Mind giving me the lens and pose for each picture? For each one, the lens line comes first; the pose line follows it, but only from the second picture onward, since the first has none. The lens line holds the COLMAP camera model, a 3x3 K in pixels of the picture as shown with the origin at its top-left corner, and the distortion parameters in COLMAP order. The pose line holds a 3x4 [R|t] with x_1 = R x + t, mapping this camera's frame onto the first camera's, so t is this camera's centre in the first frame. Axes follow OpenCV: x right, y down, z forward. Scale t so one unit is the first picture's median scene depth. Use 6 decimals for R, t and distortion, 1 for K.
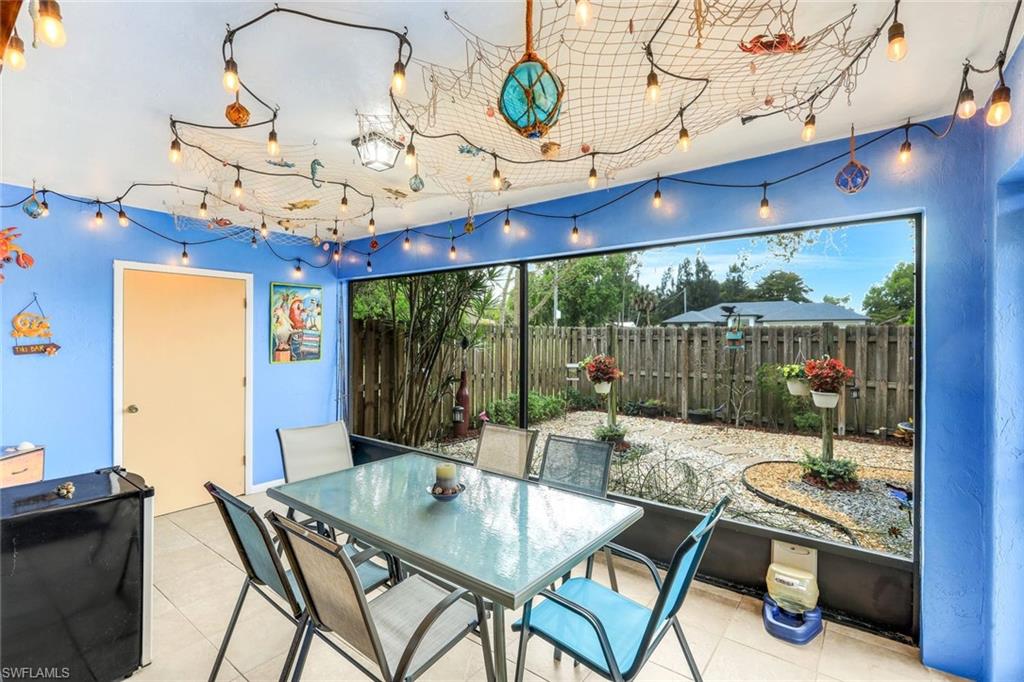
lens RADIAL K [[468.5, 0, 512.0], [0, 468.5, 341.0], [0, 0, 1]] dist [-0.000514, -0.000115]
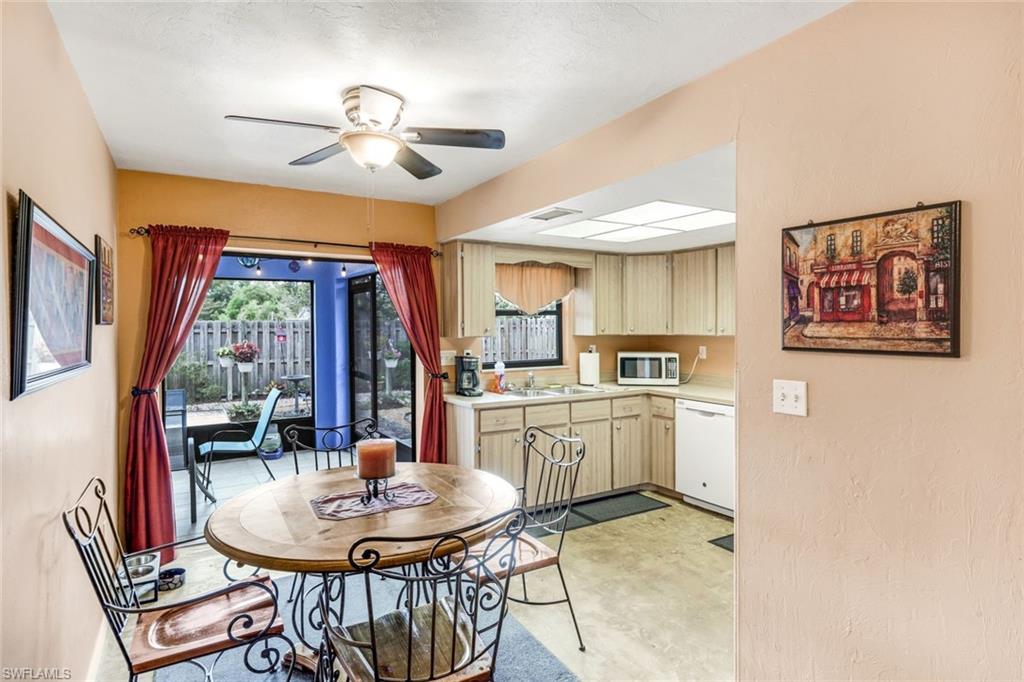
lens RADIAL K [[540.6, 0, 507.9], [0, 540.6, 326.9], [0, 0, 1]] dist [0.002689, -0.000038]
pose [[0.366388, -0.008786, 0.930421, -0.596852], [0.021856, 0.999761, 0.000834, 0.002379], [-0.930206, 0.020030, 0.366492, -0.435820]]
